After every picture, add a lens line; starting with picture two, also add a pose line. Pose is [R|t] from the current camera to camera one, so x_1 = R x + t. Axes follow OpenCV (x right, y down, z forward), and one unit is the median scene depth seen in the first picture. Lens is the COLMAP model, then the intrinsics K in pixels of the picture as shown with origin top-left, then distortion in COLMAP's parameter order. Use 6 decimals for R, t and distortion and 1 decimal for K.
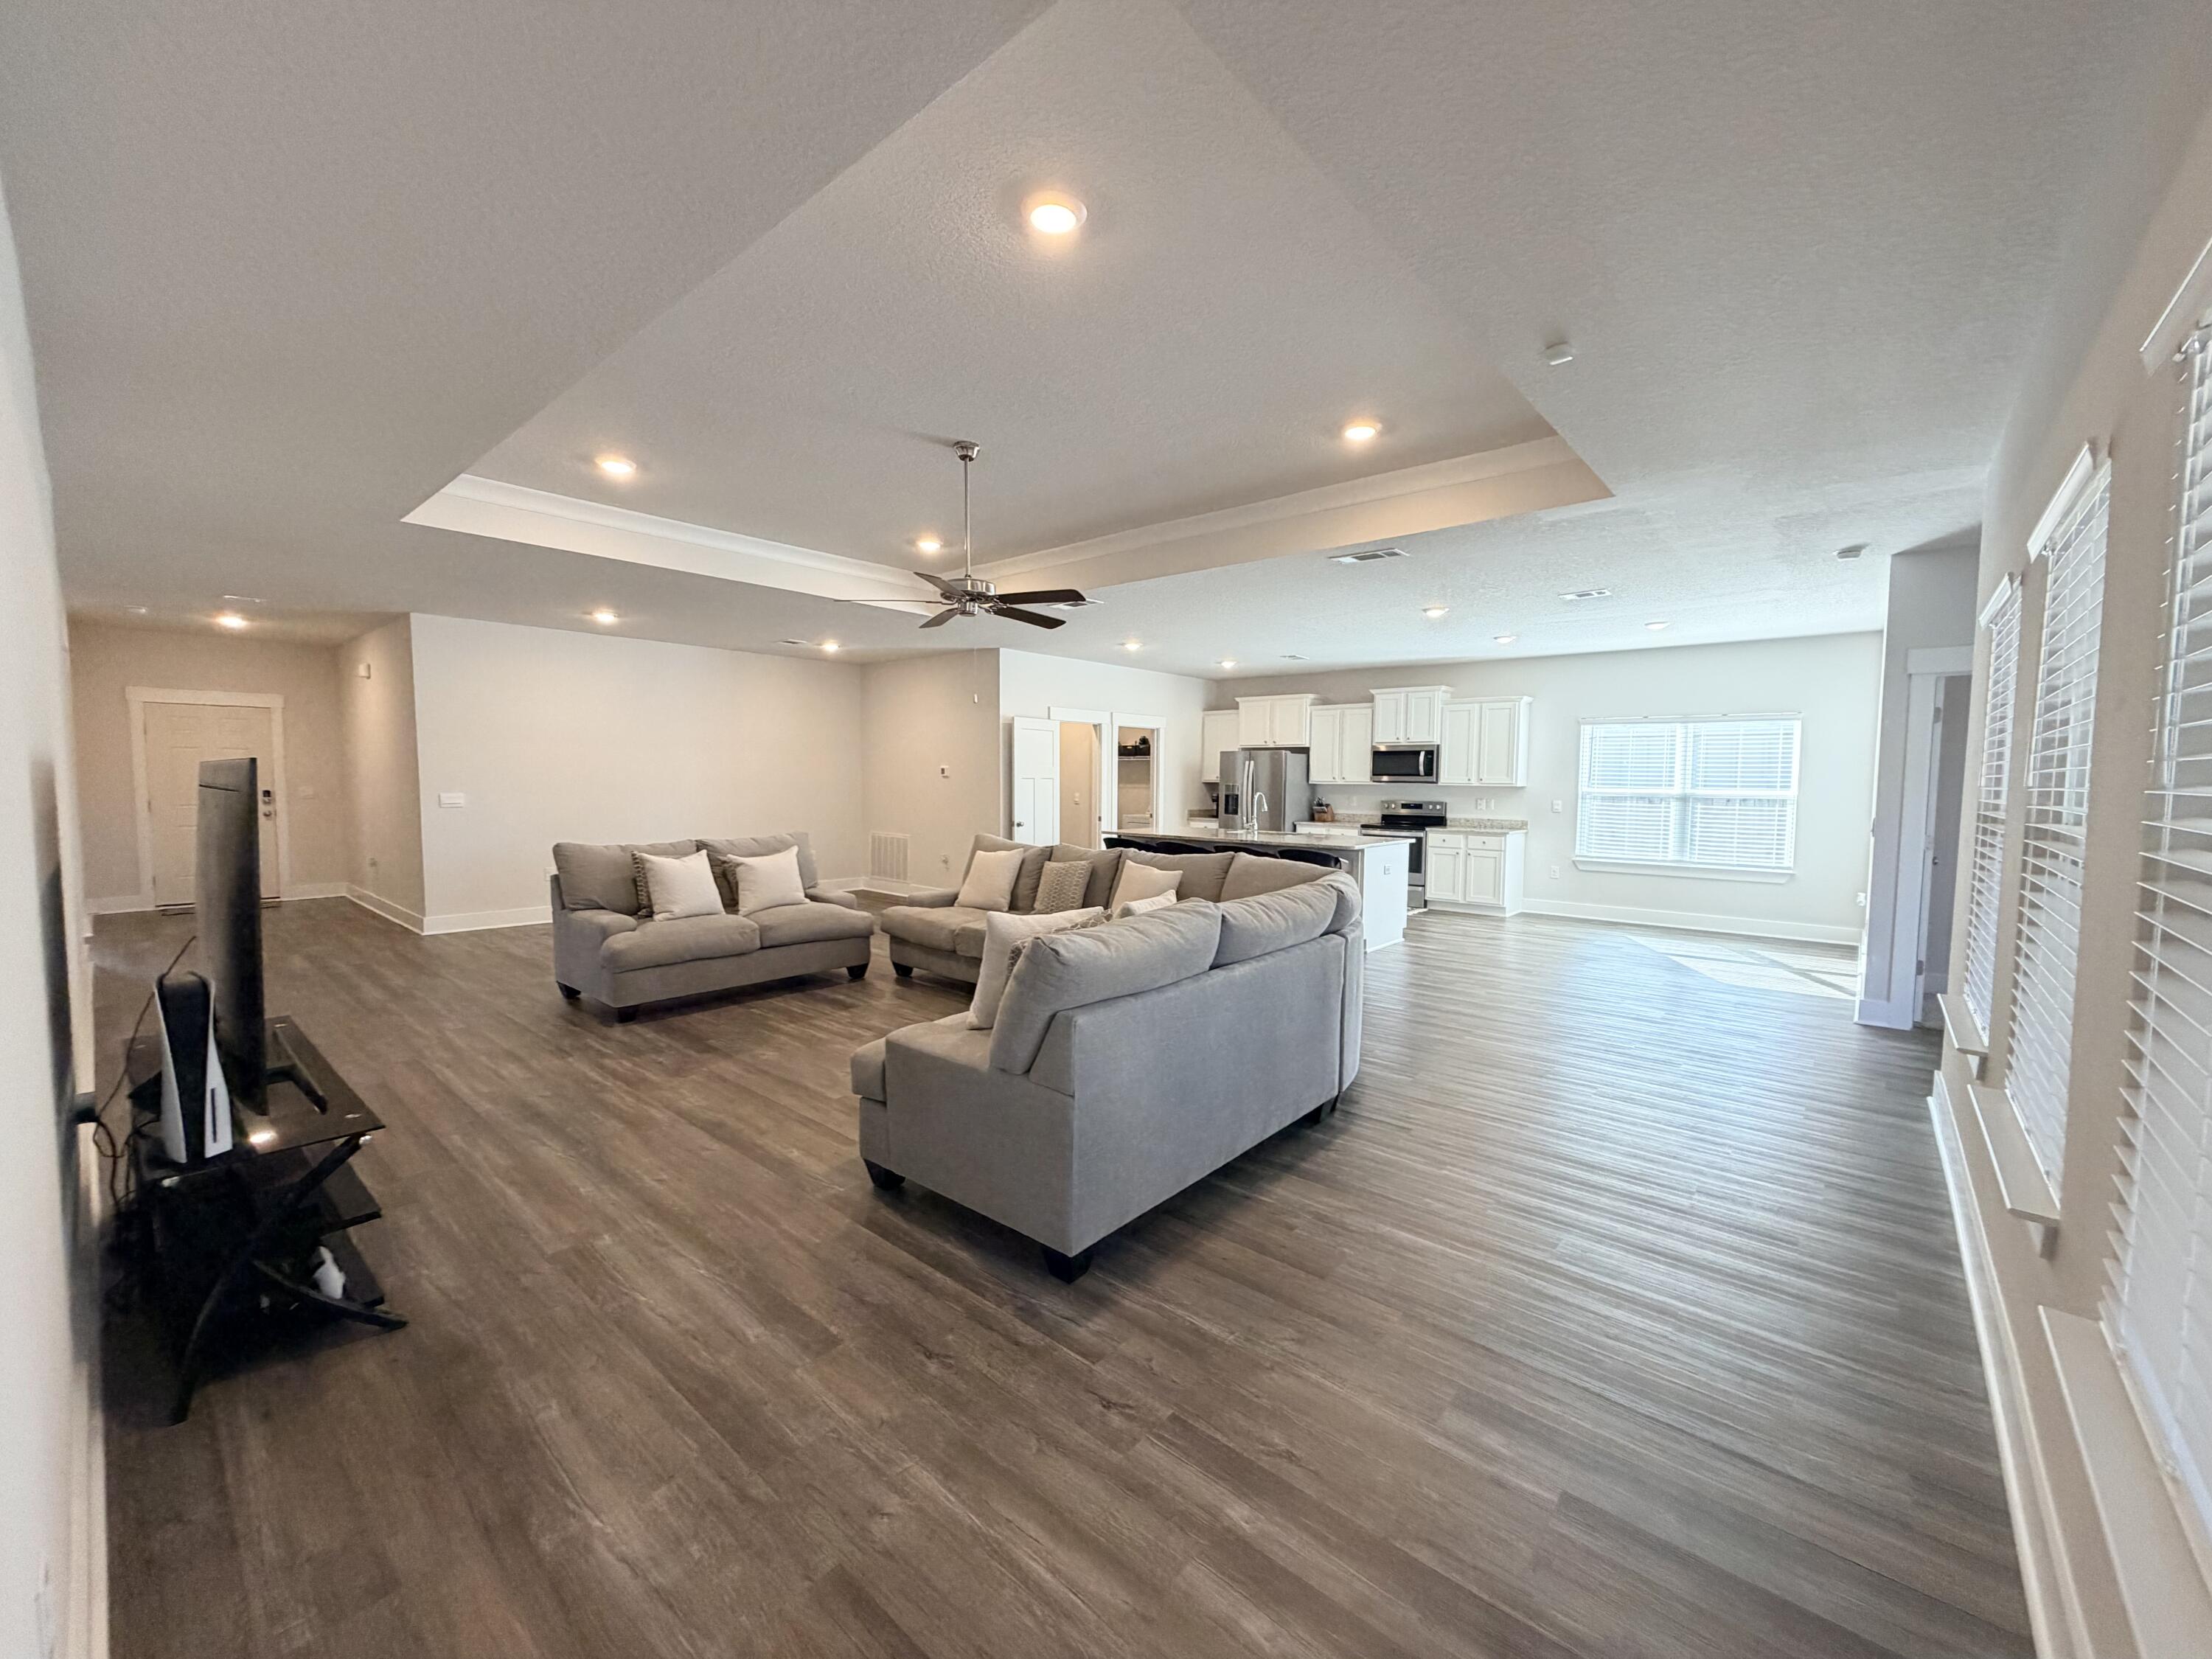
lens RADIAL K [[881.6, 0, 1105.2], [0, 881.6, 828.4], [0, 0, 1]] dist [-0.000465, -0.000042]
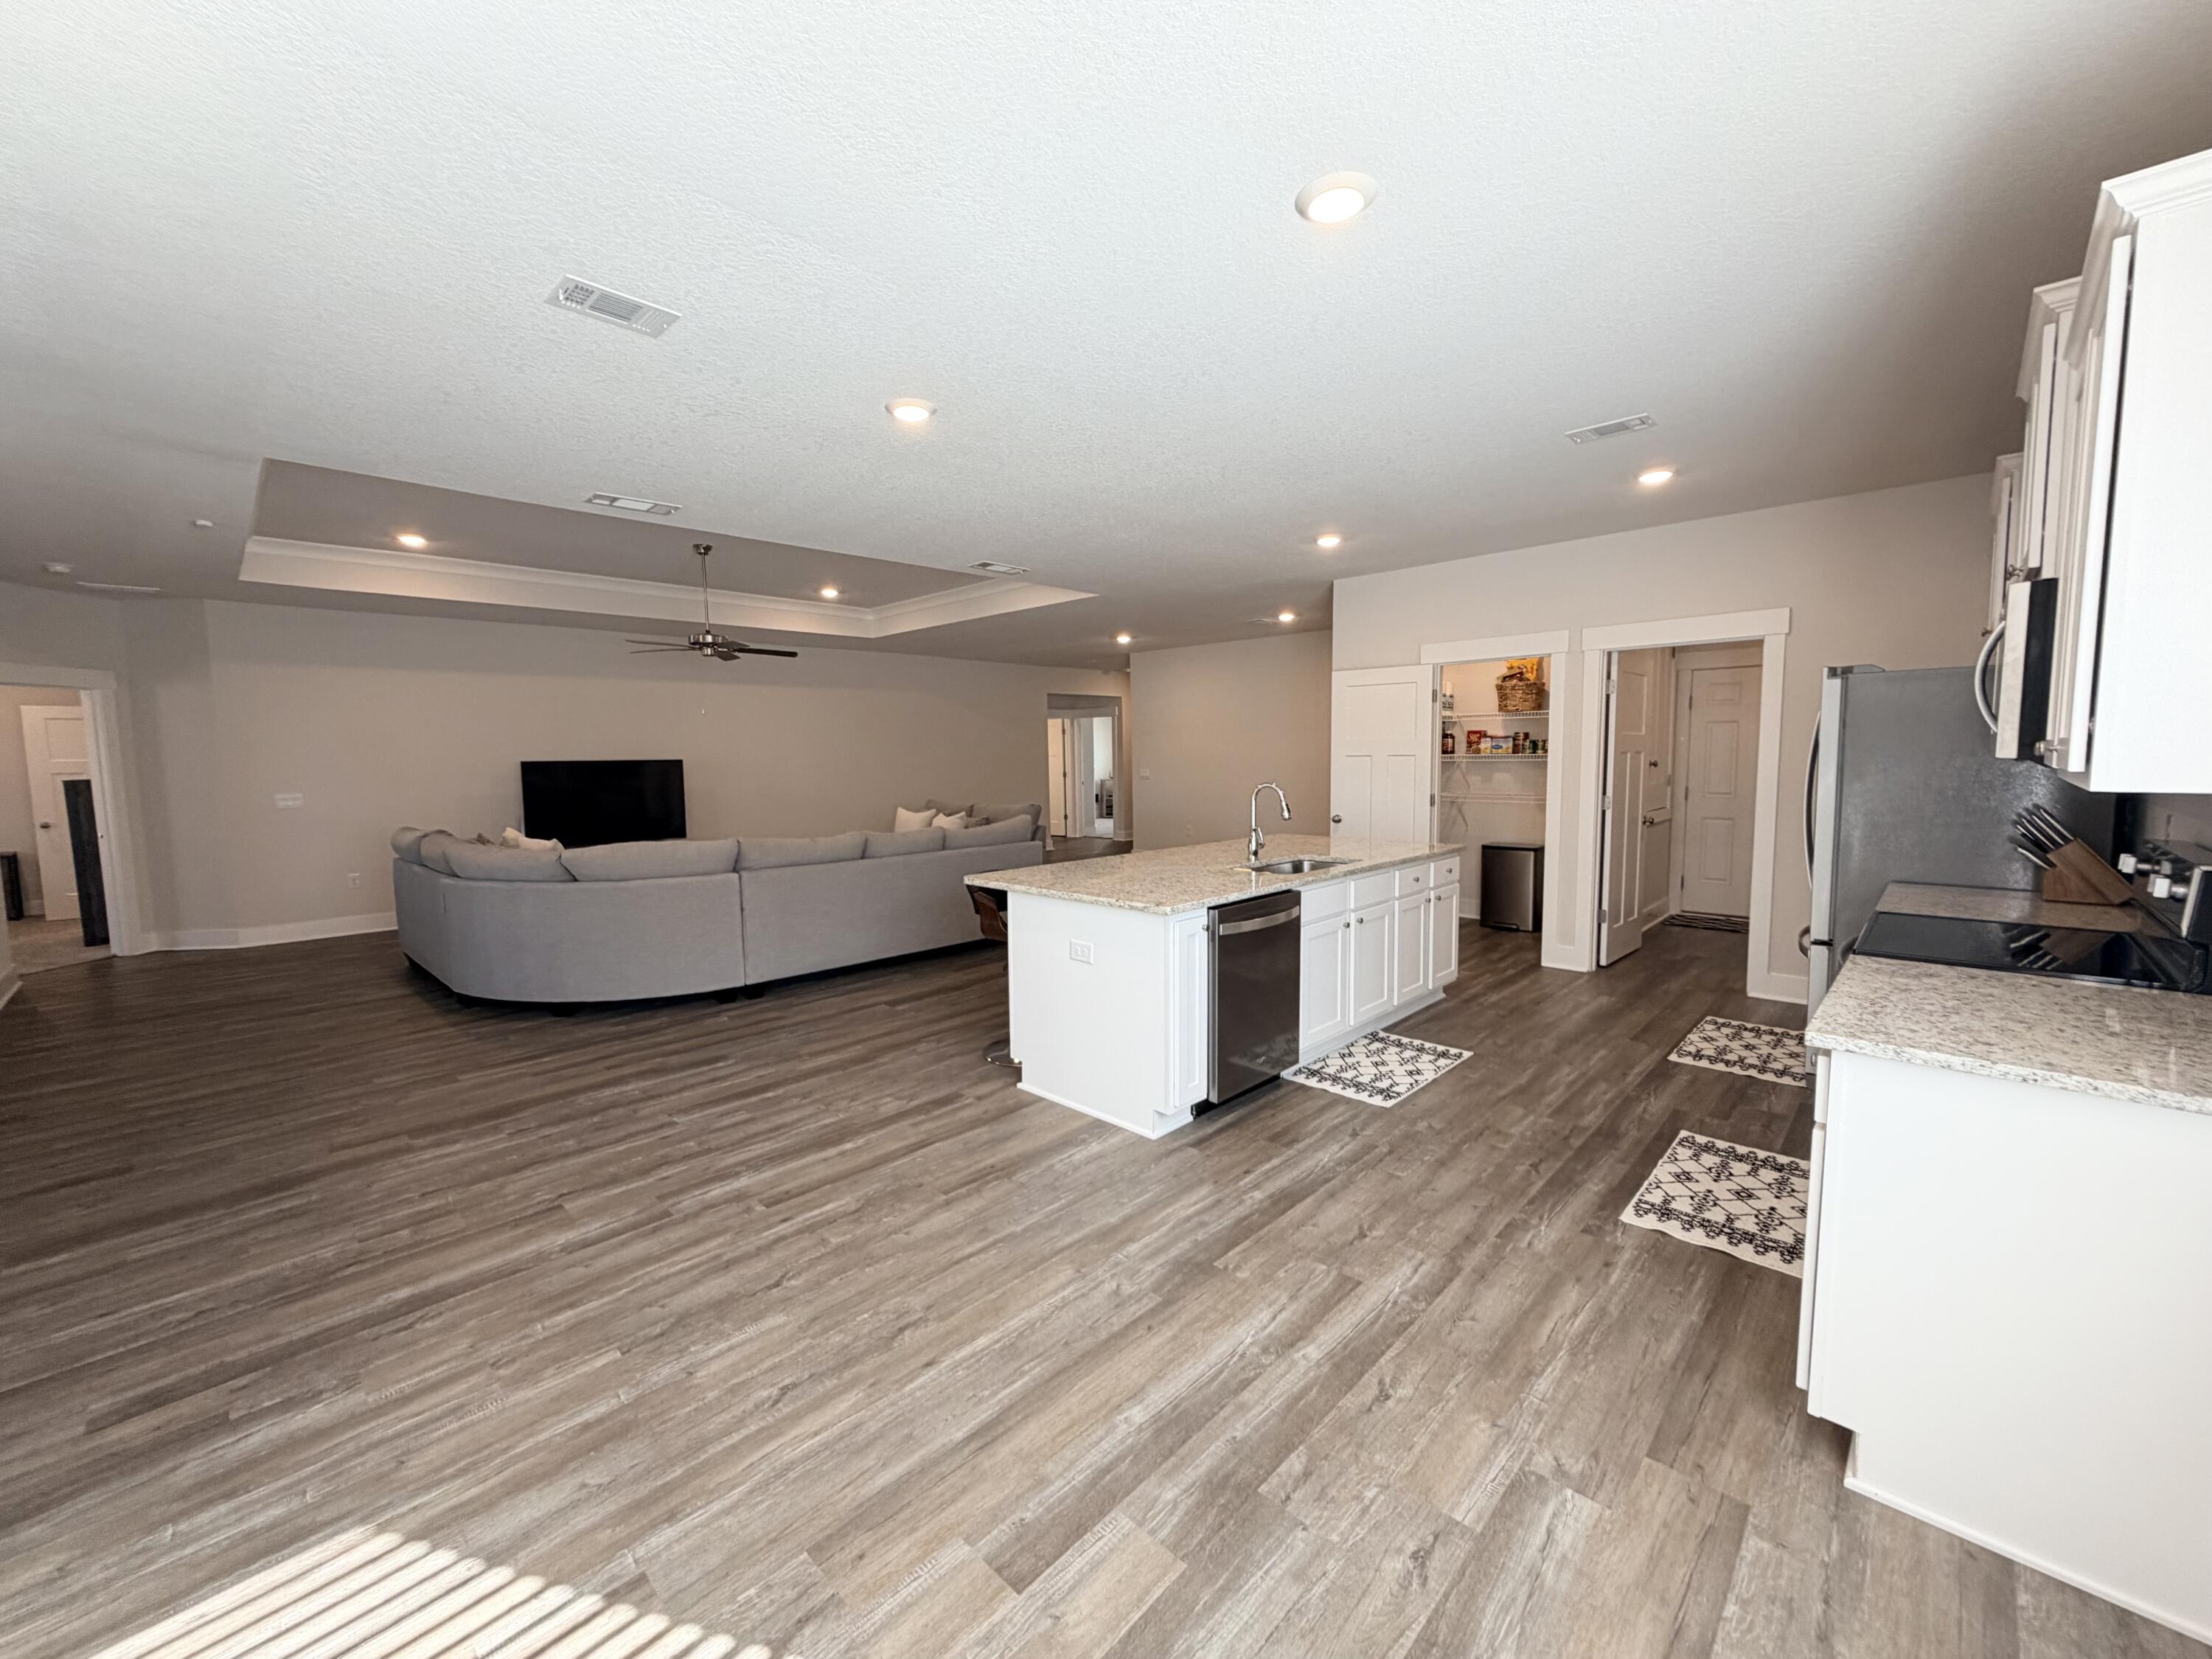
lens RADIAL K [[879.7, 0, 1098.1], [0, 879.7, 833.7], [0, 0, 1]] dist [0.000400, -0.000145]
pose [[-0.059136, 0.082944, -0.994798, 0.581402], [-0.044372, 0.995339, 0.085627, -0.042751], [0.997263, 0.049205, -0.055180, 0.768396]]
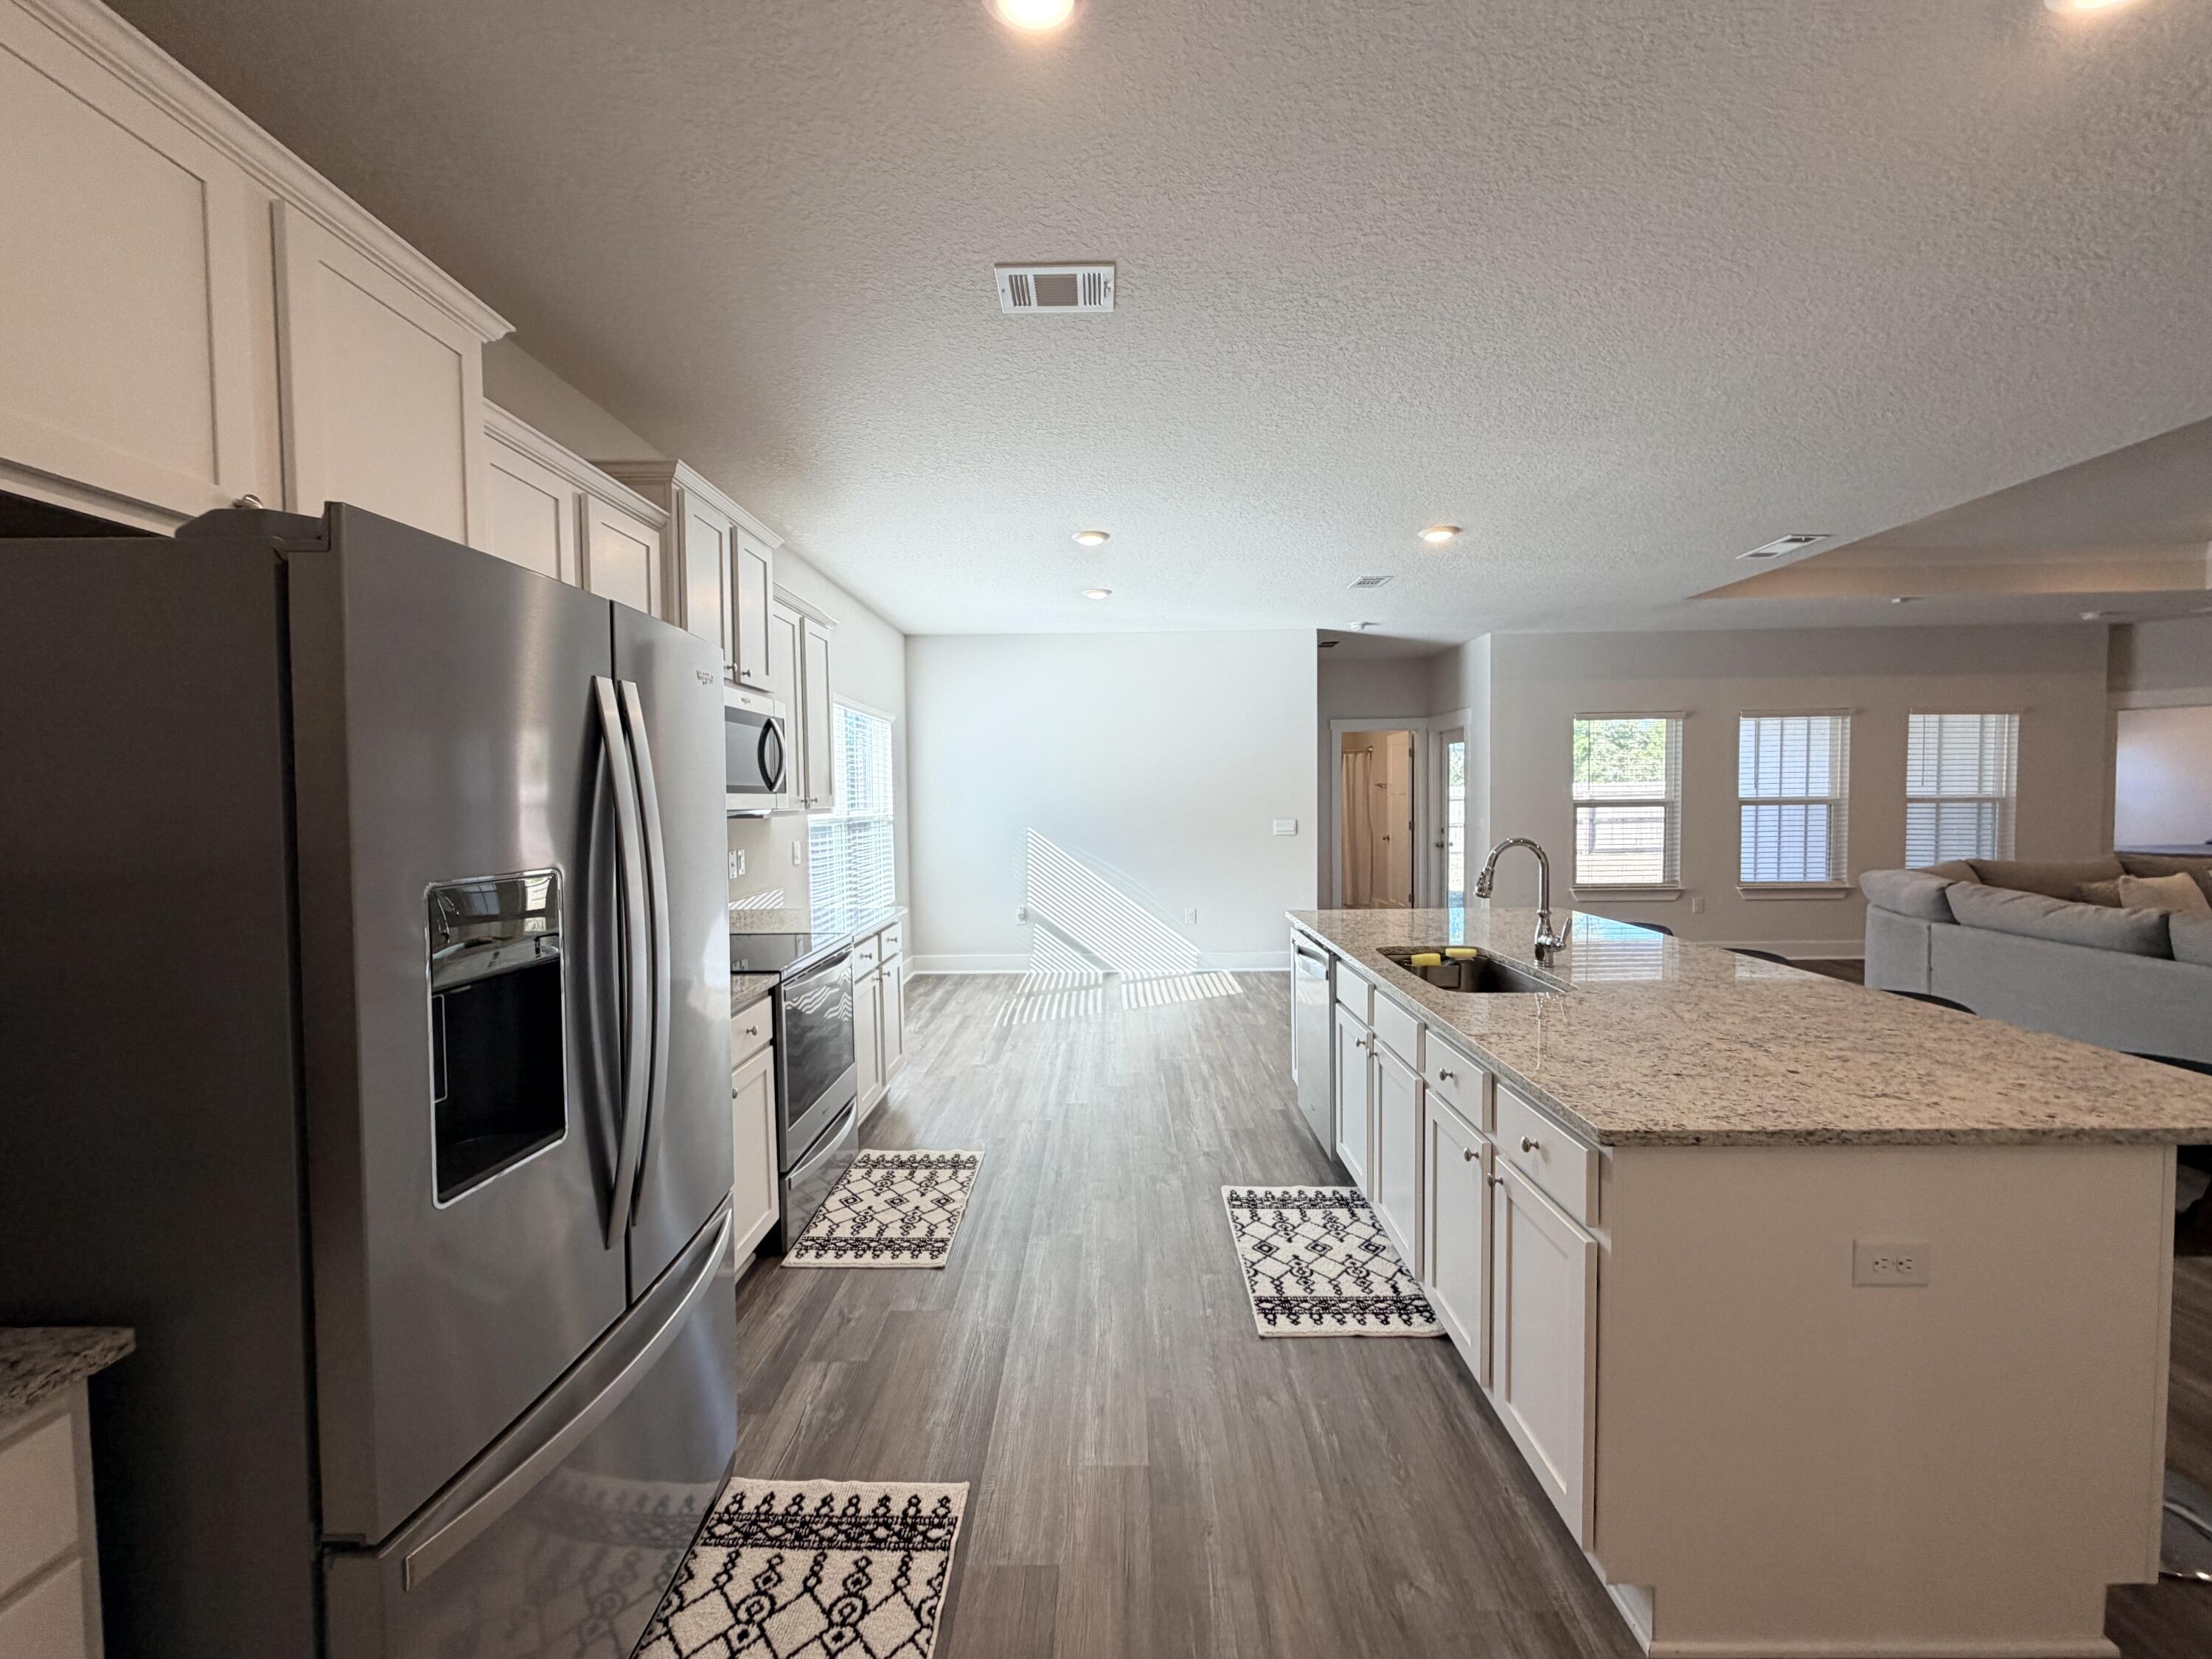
lens RADIAL K [[879.9, 0, 1103.2], [0, 879.9, 831.0], [0, 0, 1]] dist [0.000766, -0.000159]
pose [[-0.643137, -0.033897, 0.765001, 0.020699], [0.050704, 0.994942, 0.086713, -0.066063], [-0.764071, 0.094557, -0.638165, 1.093577]]
